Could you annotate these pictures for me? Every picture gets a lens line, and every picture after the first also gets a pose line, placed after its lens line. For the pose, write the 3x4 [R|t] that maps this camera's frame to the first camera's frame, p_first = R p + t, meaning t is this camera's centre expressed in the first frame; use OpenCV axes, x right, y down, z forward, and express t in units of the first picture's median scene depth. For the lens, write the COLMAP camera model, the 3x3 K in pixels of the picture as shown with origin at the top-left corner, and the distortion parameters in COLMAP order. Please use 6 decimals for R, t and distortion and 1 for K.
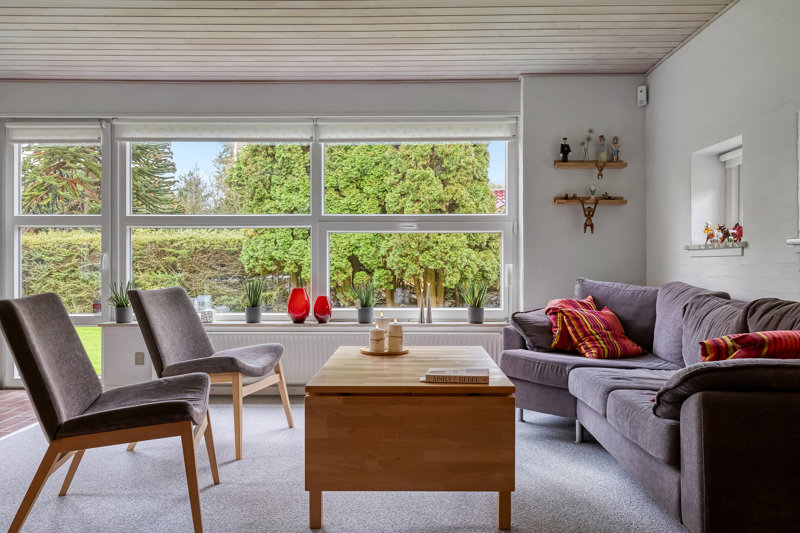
lens RADIAL K [[654.4, 0, 401.4], [0, 654.4, 261.3], [0, 0, 1]] dist [0.007758, -0.002330]
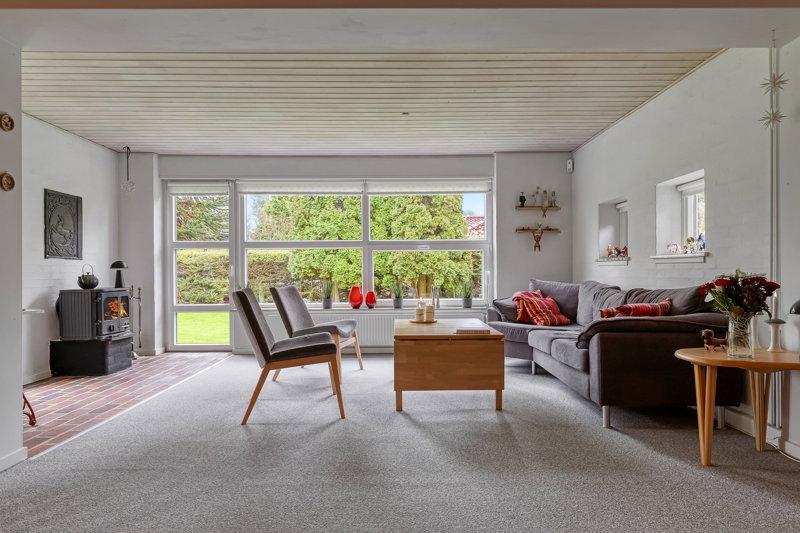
lens RADIAL K [[497.6, 0, 399.3], [0, 497.6, 272.1], [0, 0, 1]] dist [0.007853, 0.001377]
pose [[0.999753, -0.006164, 0.021353, -0.084255], [0.006043, 0.999965, 0.005739, -0.000638], [-0.021388, -0.005609, 0.999756, -0.230197]]
